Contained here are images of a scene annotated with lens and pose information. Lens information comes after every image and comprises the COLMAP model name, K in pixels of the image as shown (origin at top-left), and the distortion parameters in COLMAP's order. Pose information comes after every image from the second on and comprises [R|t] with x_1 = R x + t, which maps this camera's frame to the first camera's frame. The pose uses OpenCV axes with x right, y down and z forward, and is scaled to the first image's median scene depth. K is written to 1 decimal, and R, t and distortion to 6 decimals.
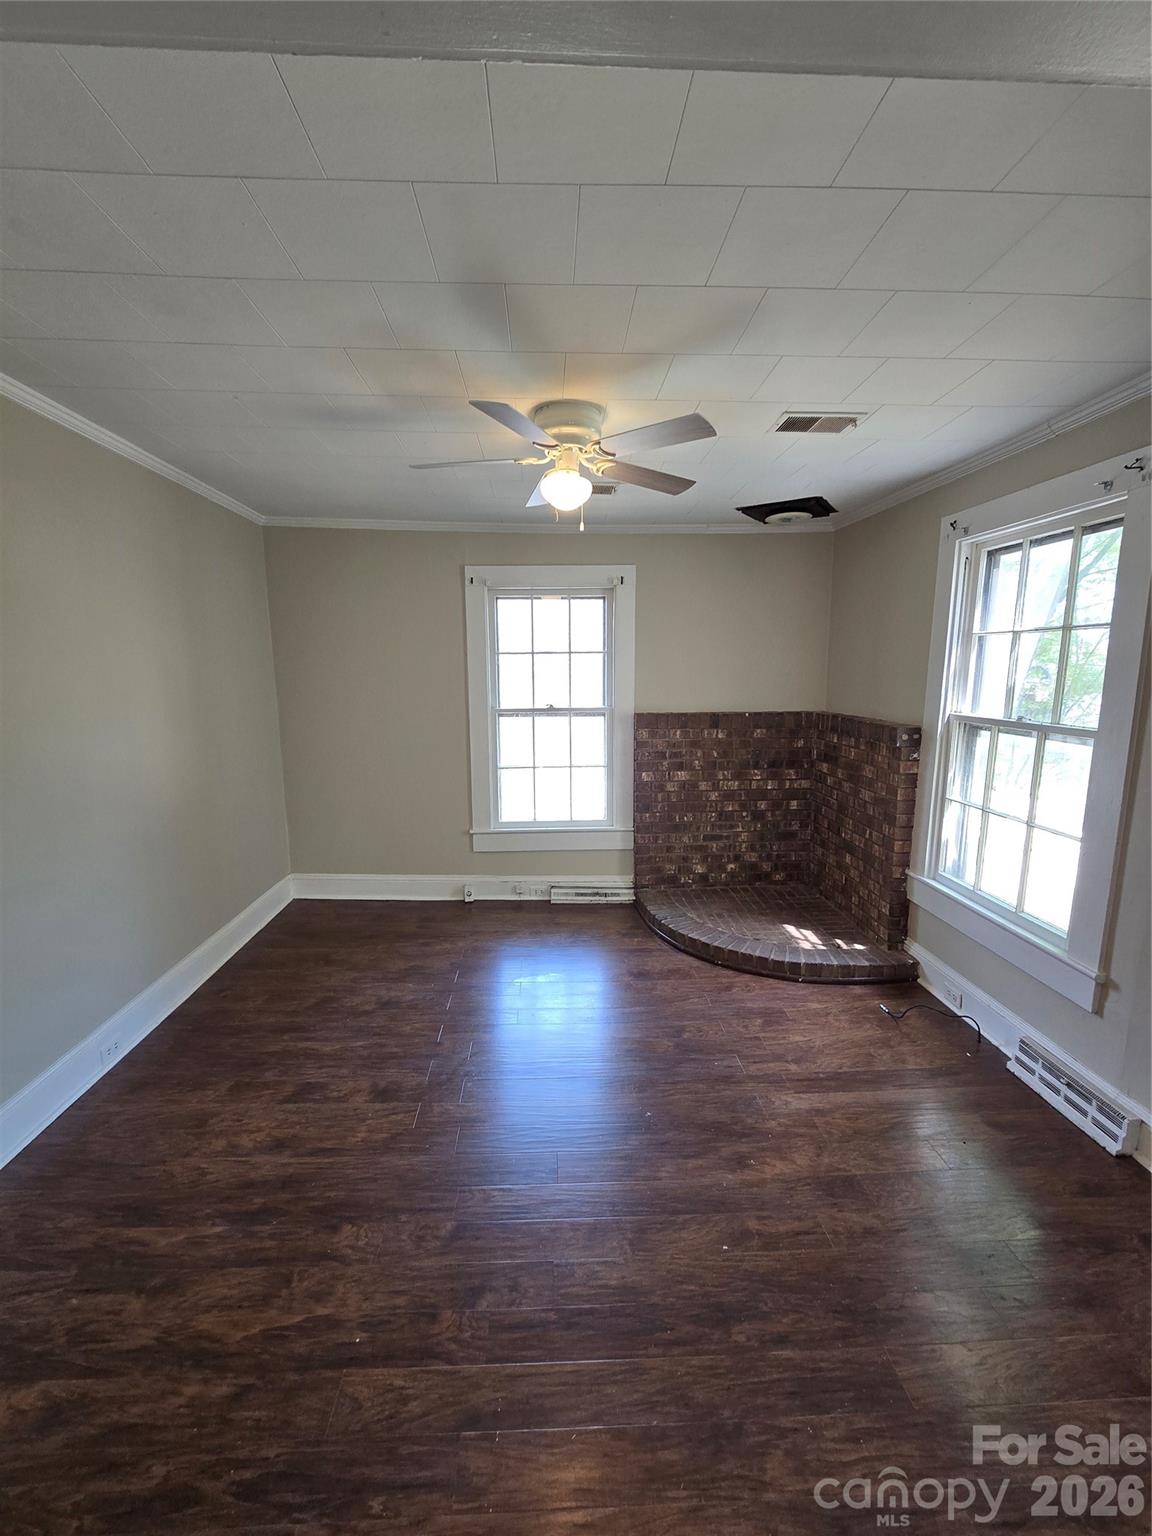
lens RADIAL K [[628.0, 0, 576.0], [0, 628.0, 768.0], [0, 0, 1]] dist [0.009830, -0.004821]
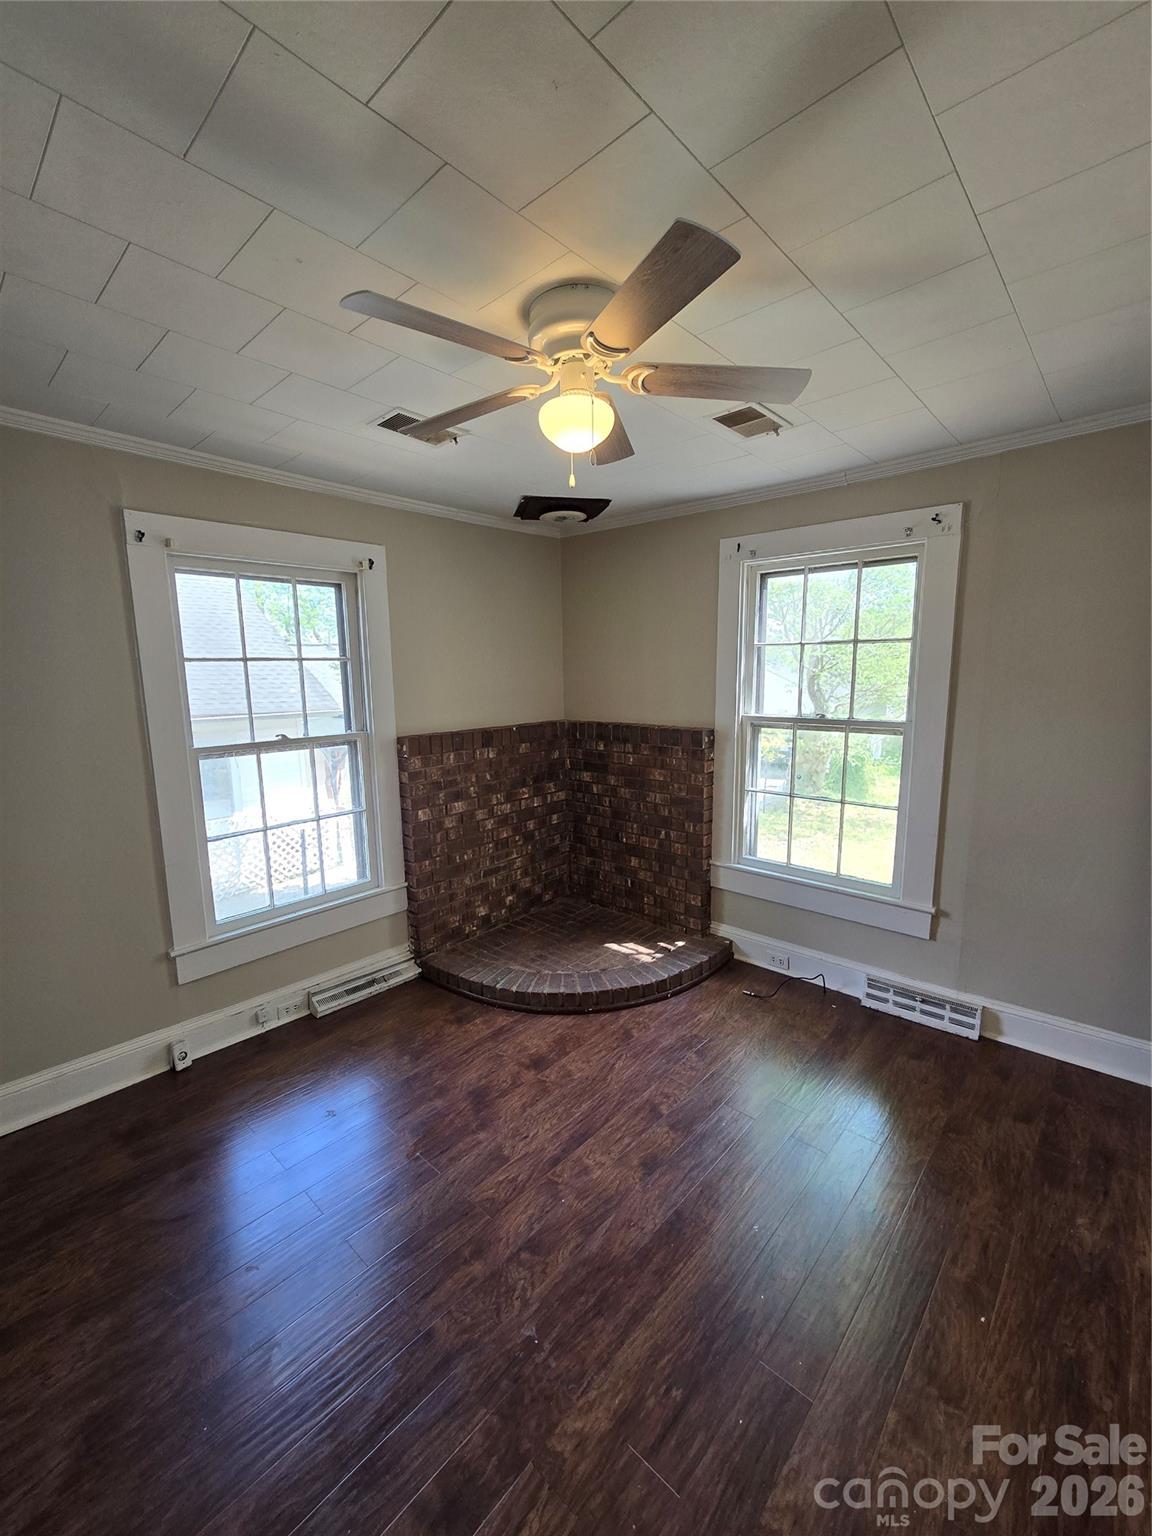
lens RADIAL K [[628.0, 0, 576.0], [0, 628.0, 768.0], [0, 0, 1]] dist [0.009830, -0.004821]
pose [[0.714299, -0.115084, 0.690313, -0.308252], [0.122731, 0.991699, 0.038333, -0.055413], [-0.688995, 0.057342, 0.722495, 0.305068]]
